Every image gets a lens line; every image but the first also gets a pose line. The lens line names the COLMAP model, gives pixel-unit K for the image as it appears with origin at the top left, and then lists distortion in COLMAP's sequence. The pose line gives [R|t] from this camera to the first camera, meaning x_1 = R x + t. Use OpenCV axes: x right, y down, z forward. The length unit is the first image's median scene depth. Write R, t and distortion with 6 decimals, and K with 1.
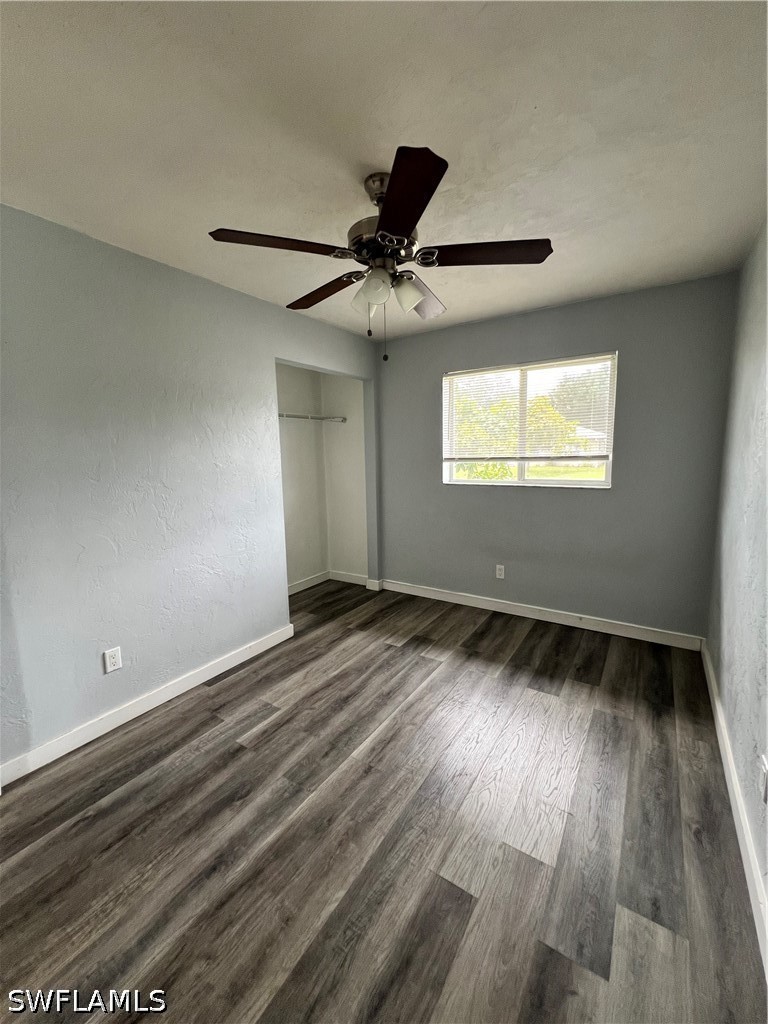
lens RADIAL K [[411.0, 0, 386.1], [0, 411.0, 506.3], [0, 0, 1]] dist [-0.000248, 0.000086]
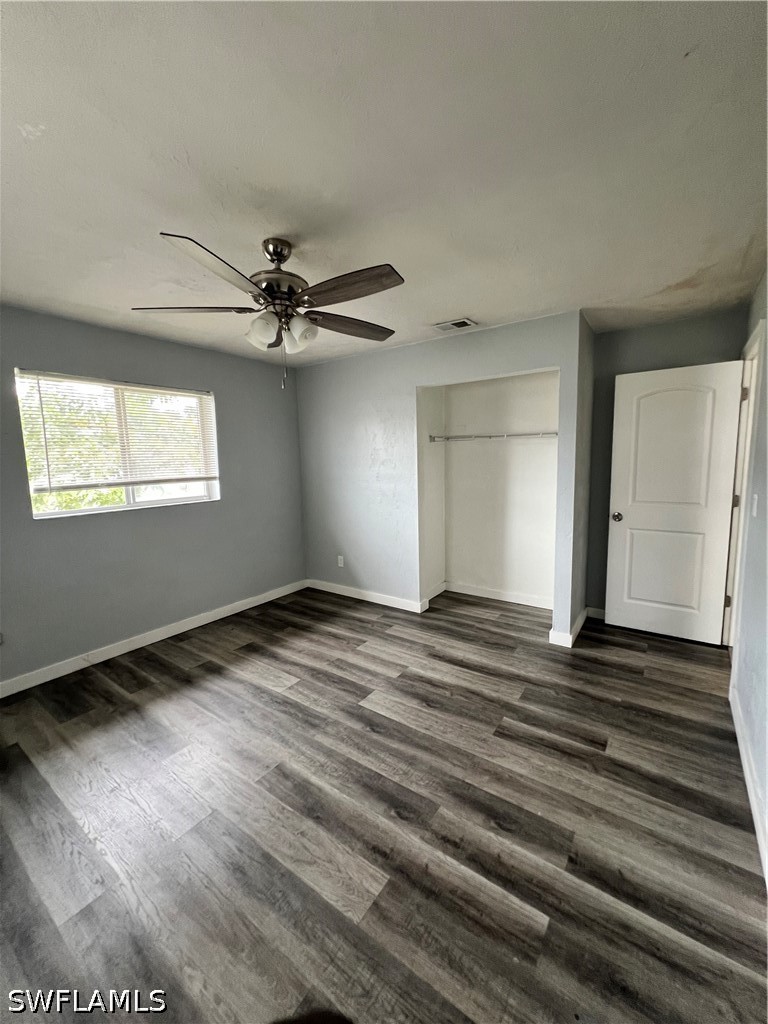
lens RADIAL K [[411.0, 0, 386.1], [0, 411.0, 506.3], [0, 0, 1]] dist [-0.000248, 0.000086]
pose [[0.020508, -0.103201, 0.994449, -0.618578], [0.150434, 0.983653, 0.098978, -0.067185], [-0.988407, 0.147569, 0.035698, 0.395684]]
